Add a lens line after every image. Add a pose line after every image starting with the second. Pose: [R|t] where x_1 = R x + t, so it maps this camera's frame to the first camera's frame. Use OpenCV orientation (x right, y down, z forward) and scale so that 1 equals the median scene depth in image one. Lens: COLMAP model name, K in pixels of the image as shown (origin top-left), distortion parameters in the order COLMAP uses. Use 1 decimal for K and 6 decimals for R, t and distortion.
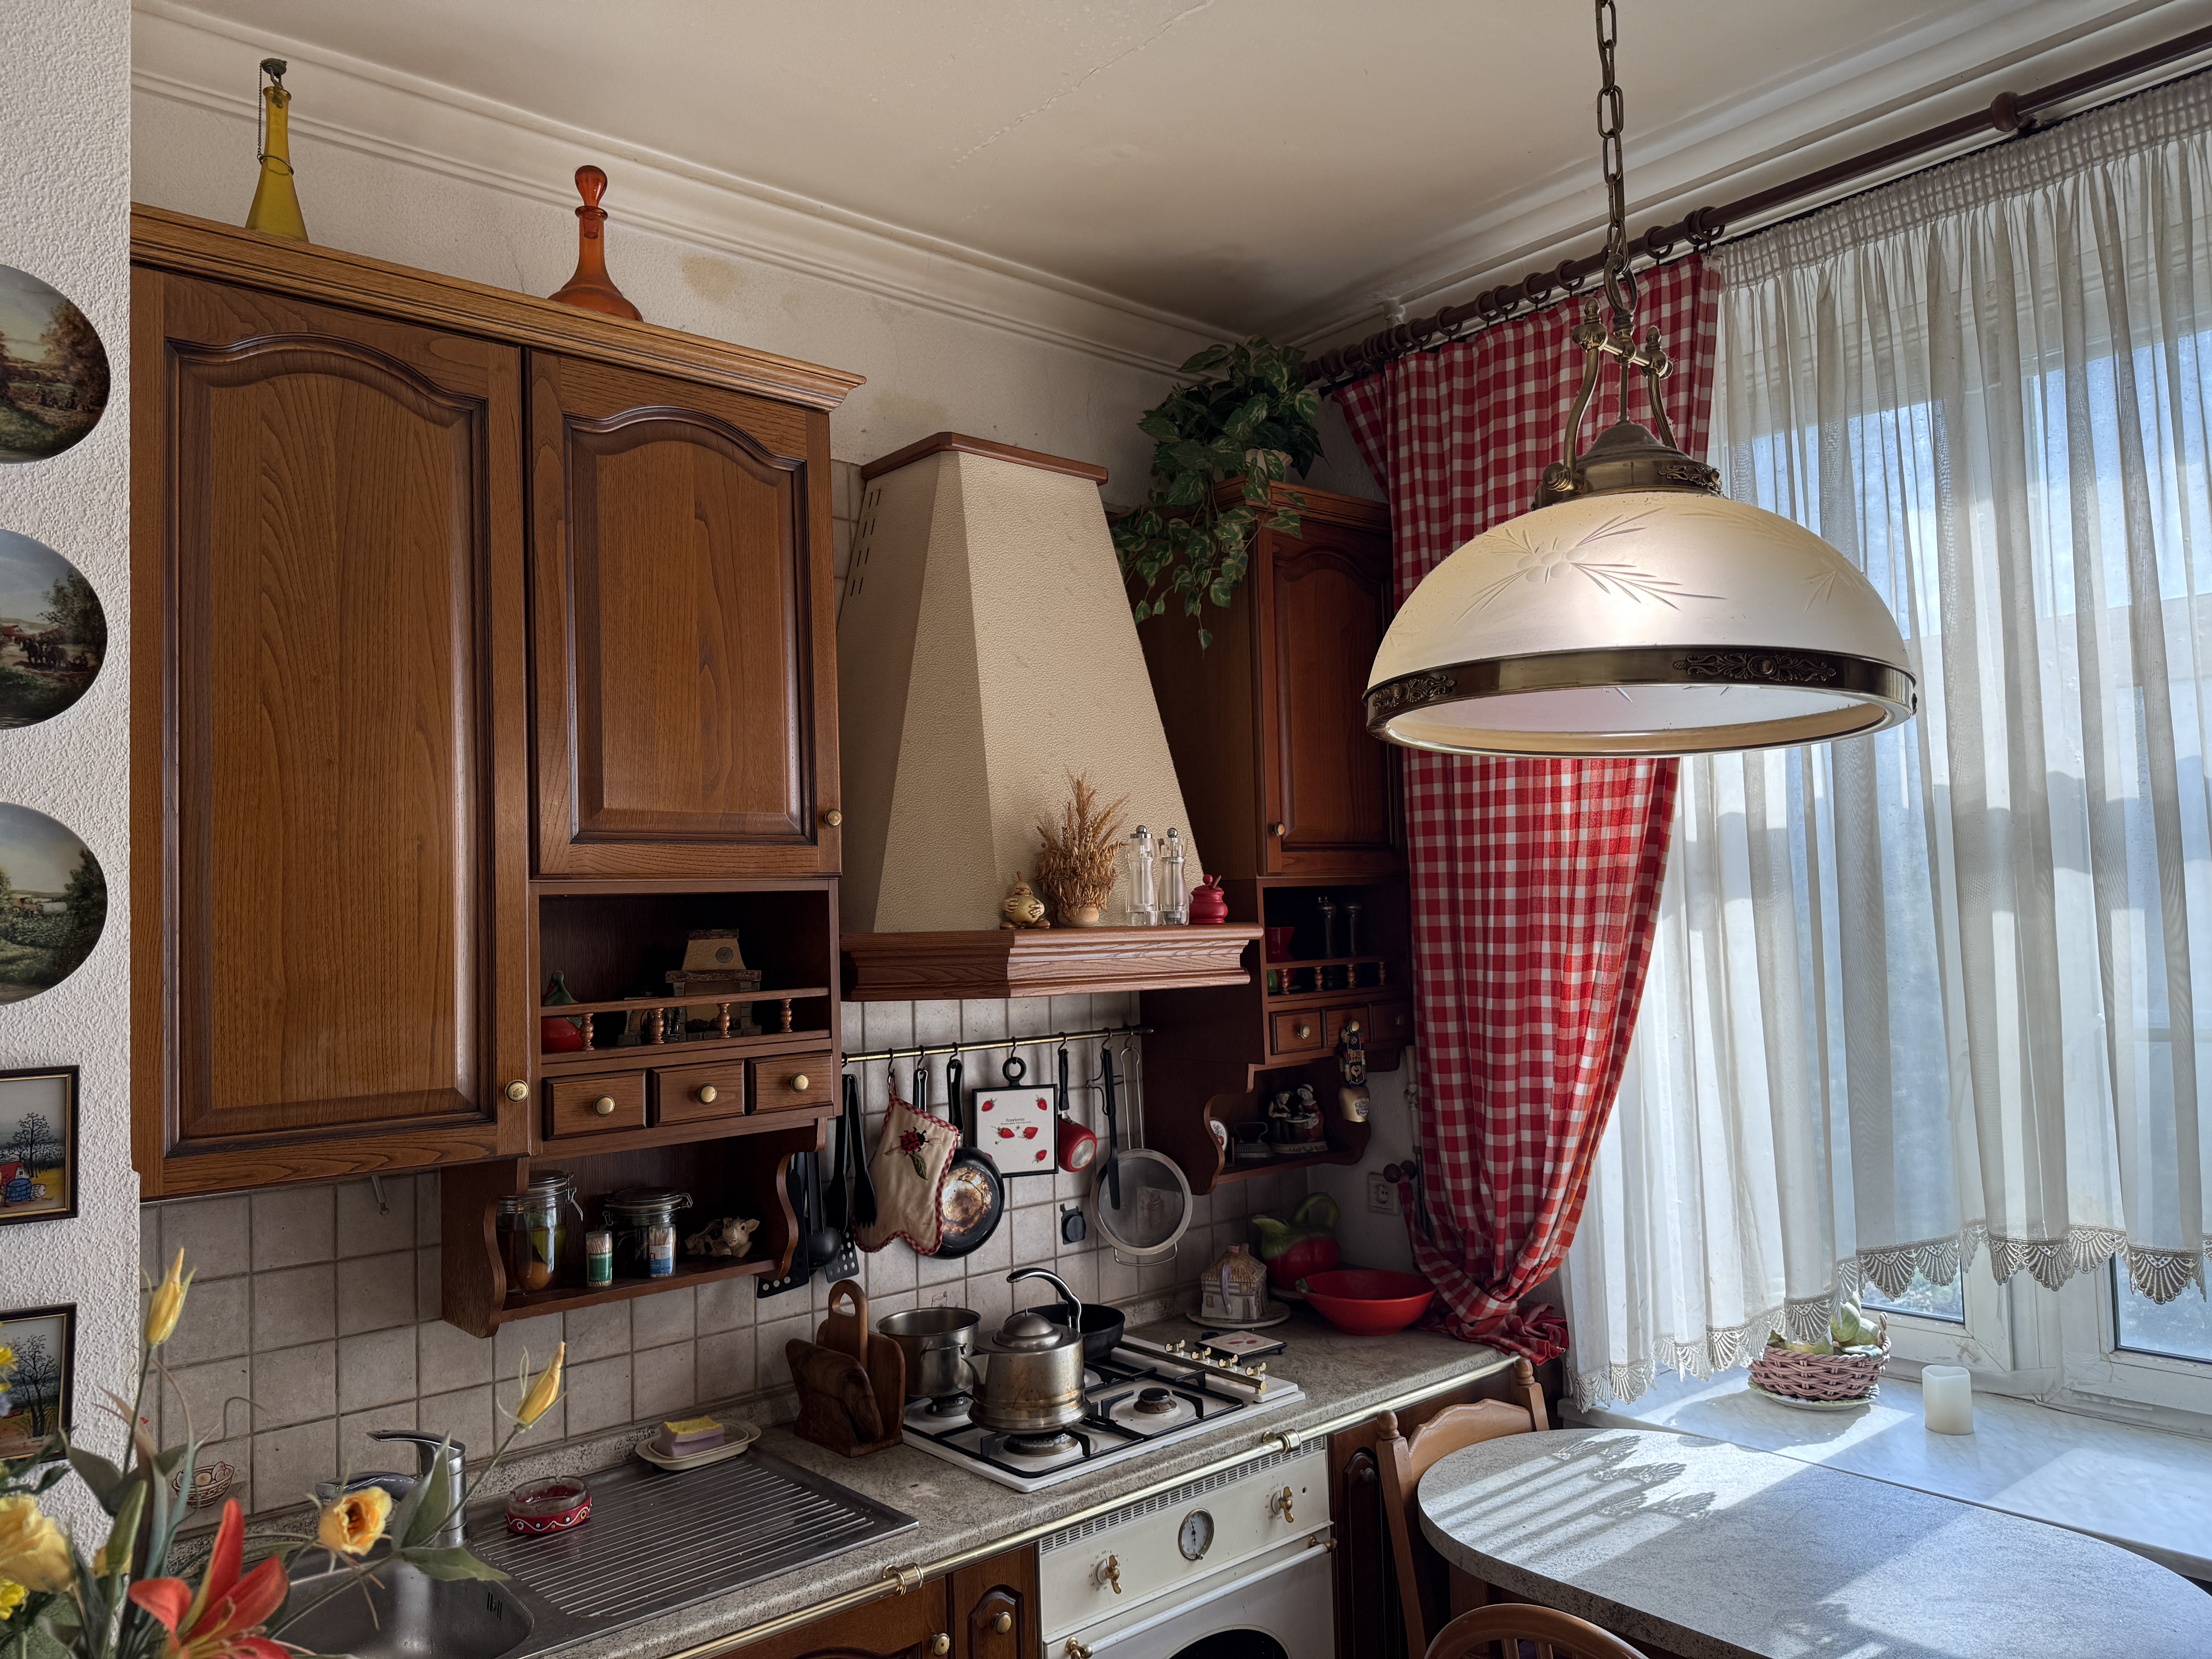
lens RADIAL K [[1611.8, 0, 1106.0], [0, 1611.8, 829.5], [0, 0, 1]] dist [0.081213, -0.139081]
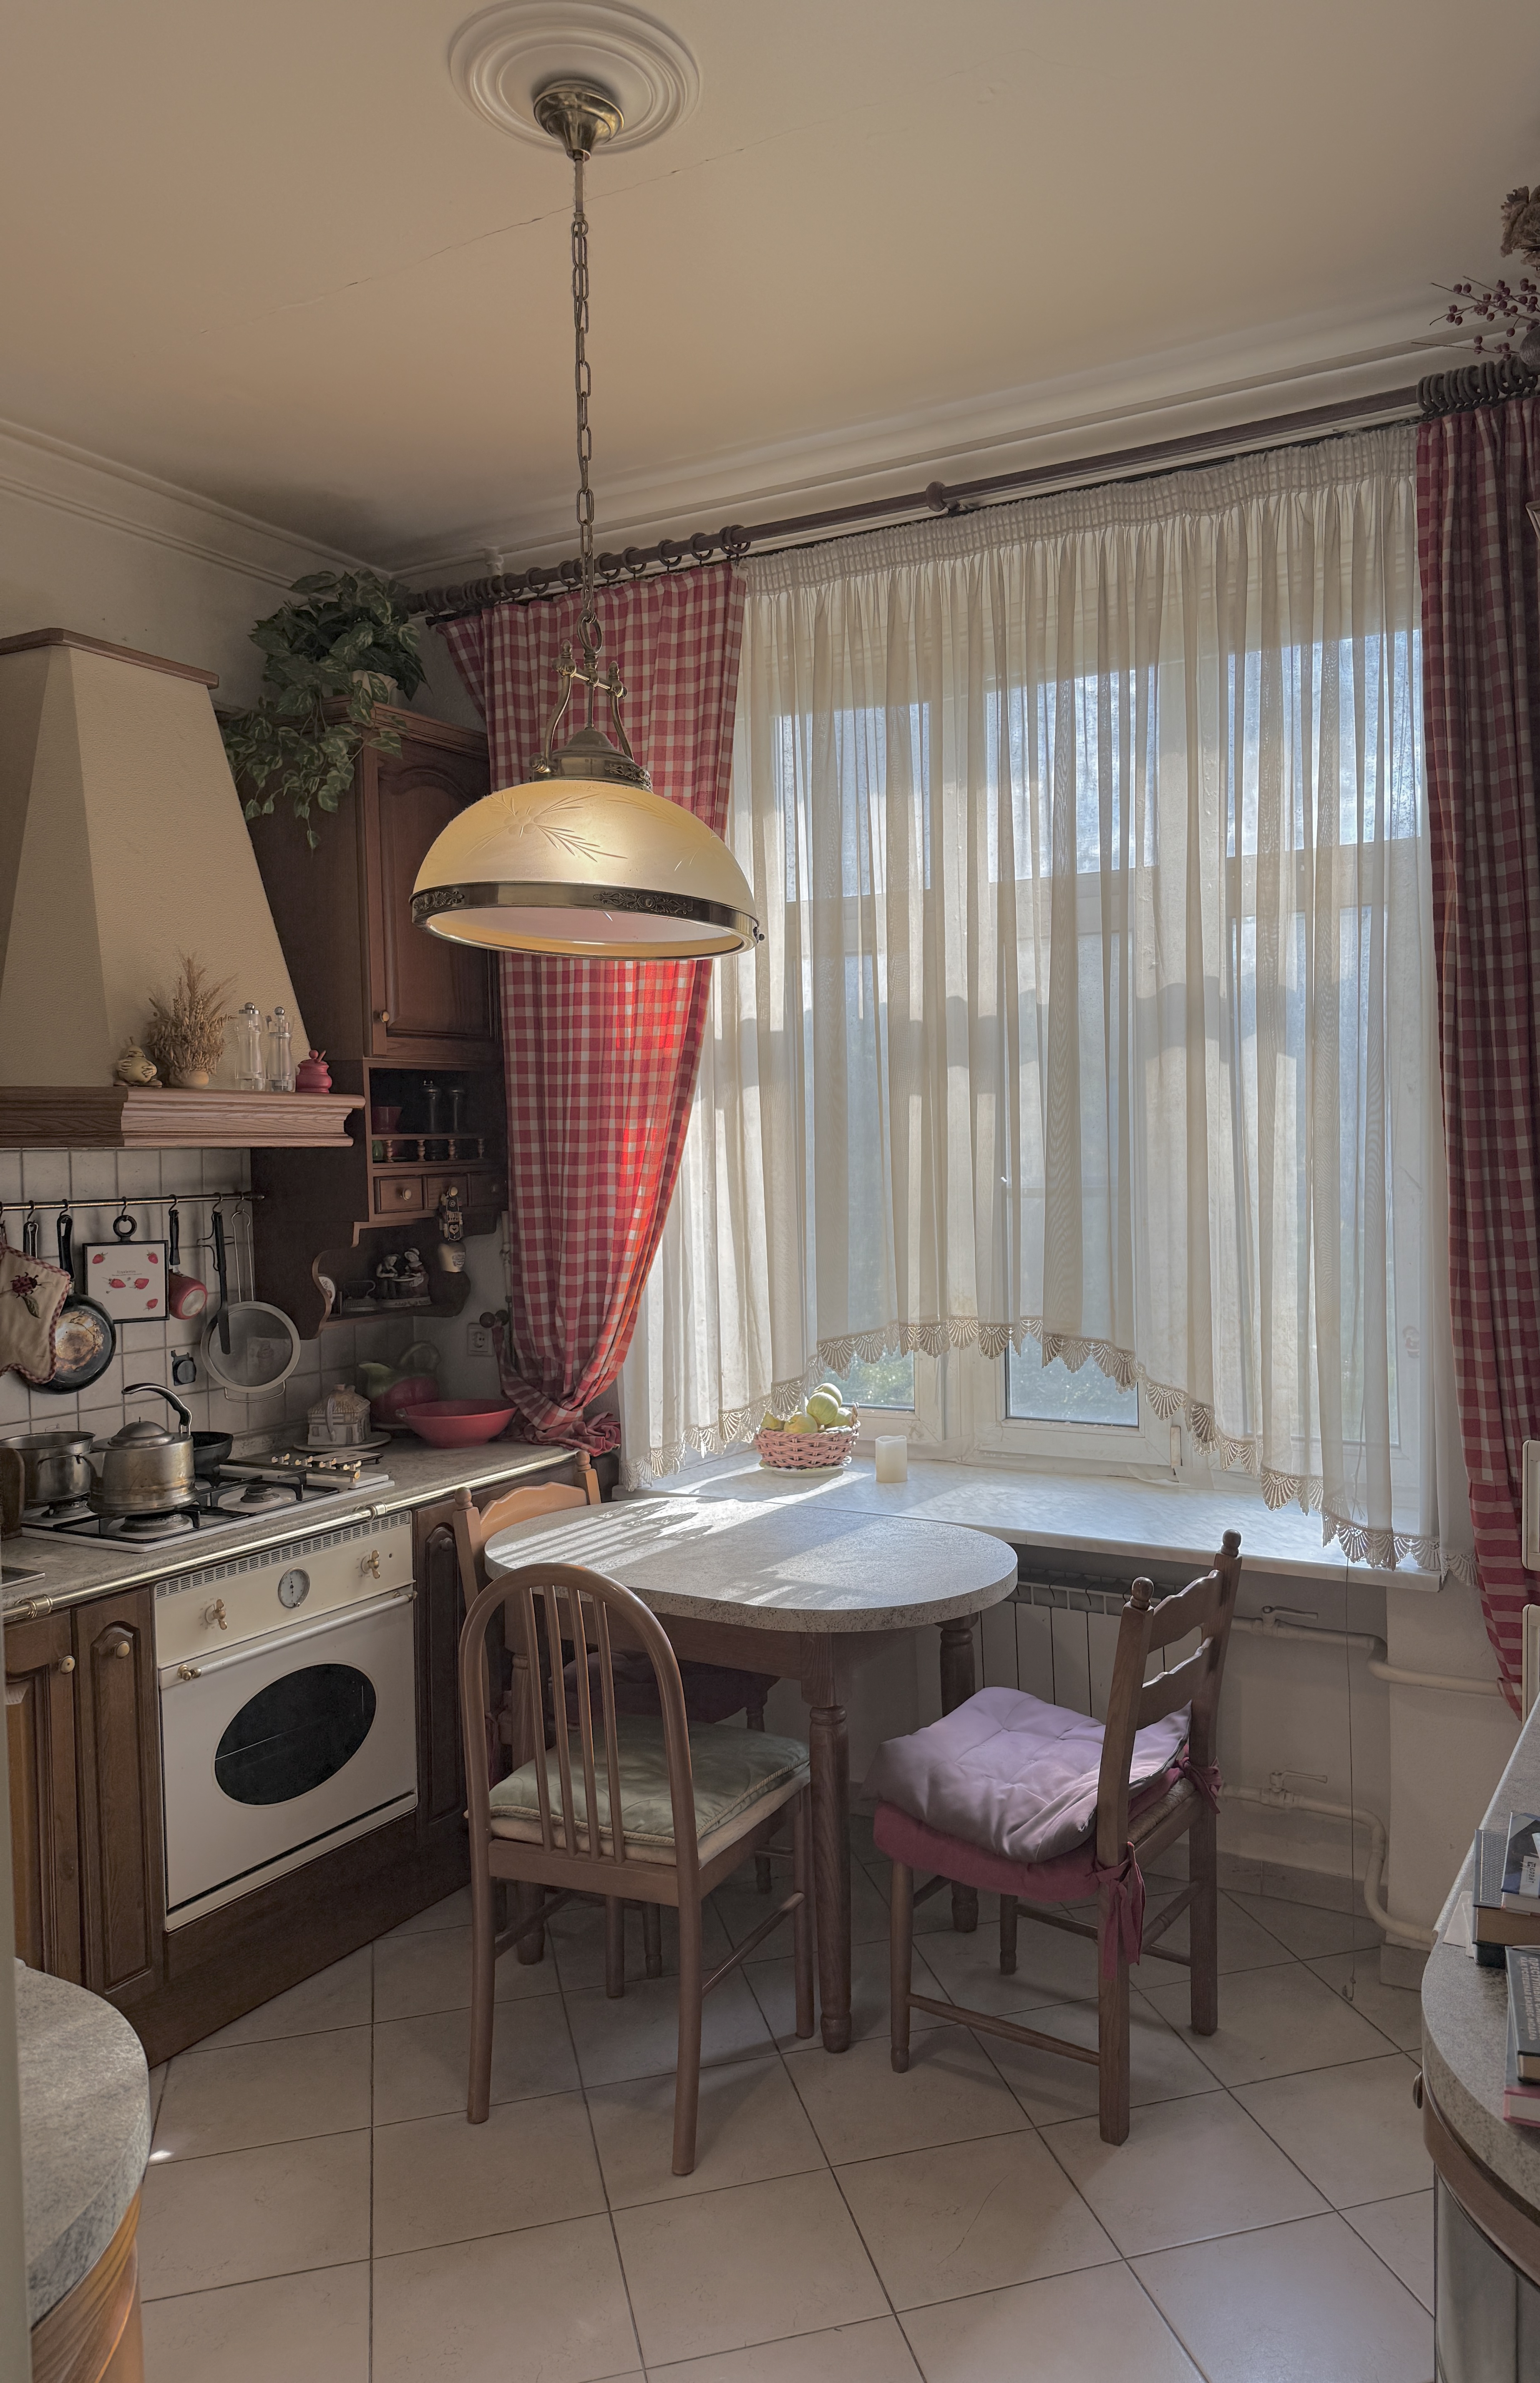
lens RADIAL K [[1669.2, 0, 902.8], [0, 1669.2, 1208.8], [0, 0, 1]] dist [0.181230, -0.401319]
pose [[0.928828, 0.002460, 0.370502, 0.005166], [-0.036790, 0.995648, 0.085620, 0.020037], [-0.368679, -0.093158, 0.924877, -0.264245]]
